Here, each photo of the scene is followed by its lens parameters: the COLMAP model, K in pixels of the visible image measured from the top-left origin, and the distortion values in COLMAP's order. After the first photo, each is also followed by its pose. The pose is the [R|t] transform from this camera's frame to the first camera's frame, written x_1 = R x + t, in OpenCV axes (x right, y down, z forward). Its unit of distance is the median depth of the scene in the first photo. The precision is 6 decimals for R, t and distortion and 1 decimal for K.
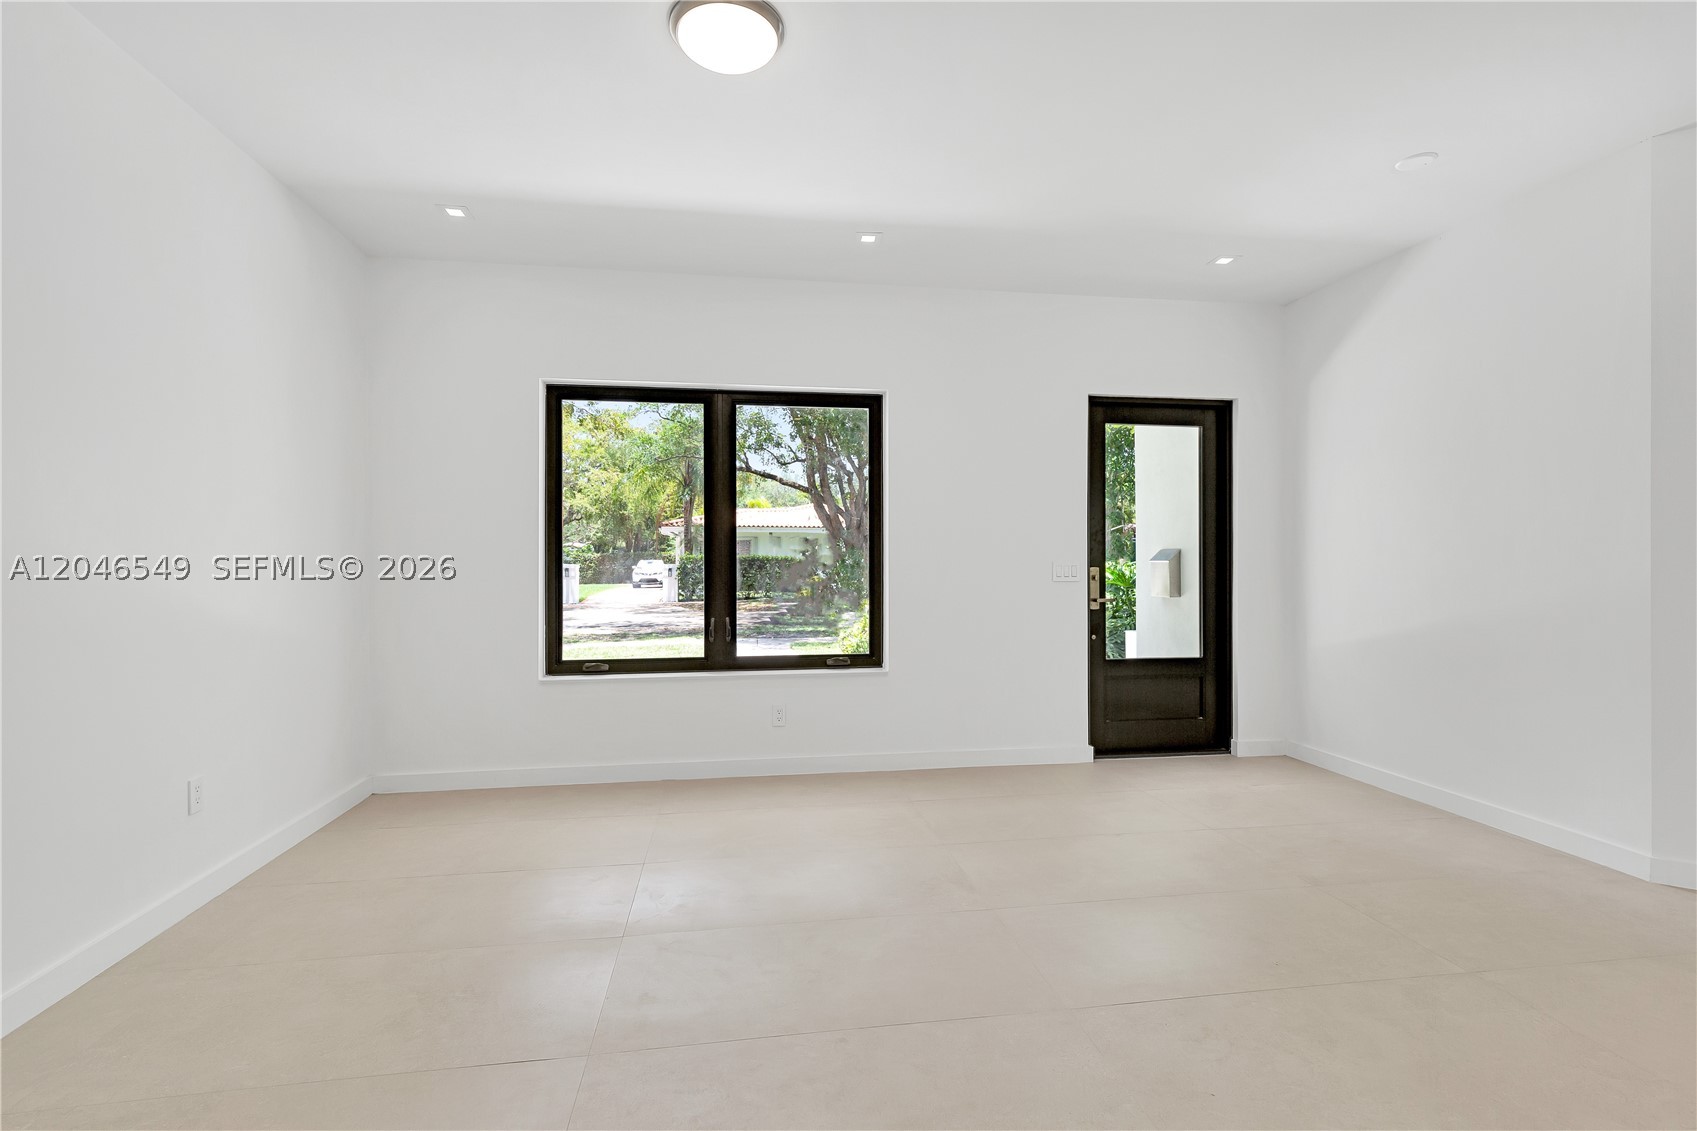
lens RADIAL K [[775.9, 0, 860.4], [0, 775.9, 564.8], [0, 0, 1]] dist [0.009240, -0.000829]
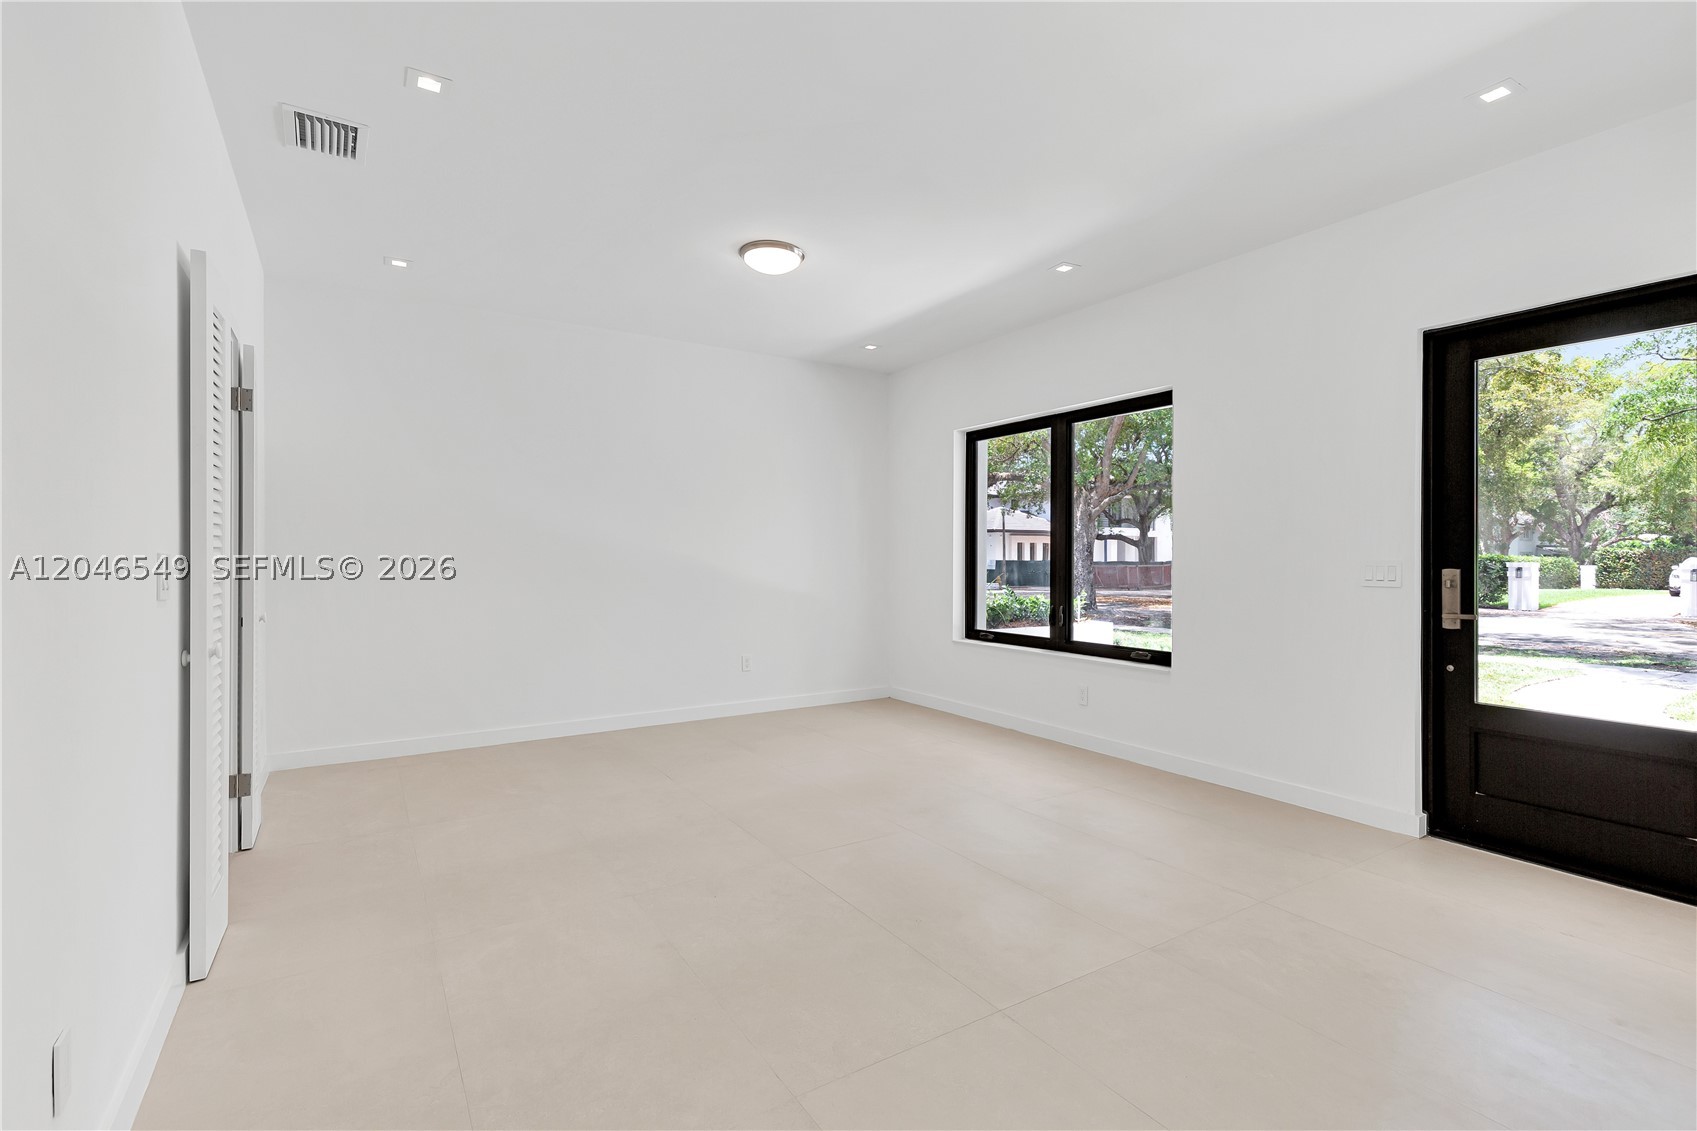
lens RADIAL K [[775.9, 0, 861.5], [0, 775.9, 563.9], [0, 0, 1]] dist [0.009240, -0.000829]
pose [[0.414039, 0.010706, -0.910196, 0.740201], [-0.008182, 0.999934, 0.008039, -0.003107], [0.910222, 0.004119, 0.414099, 0.226730]]
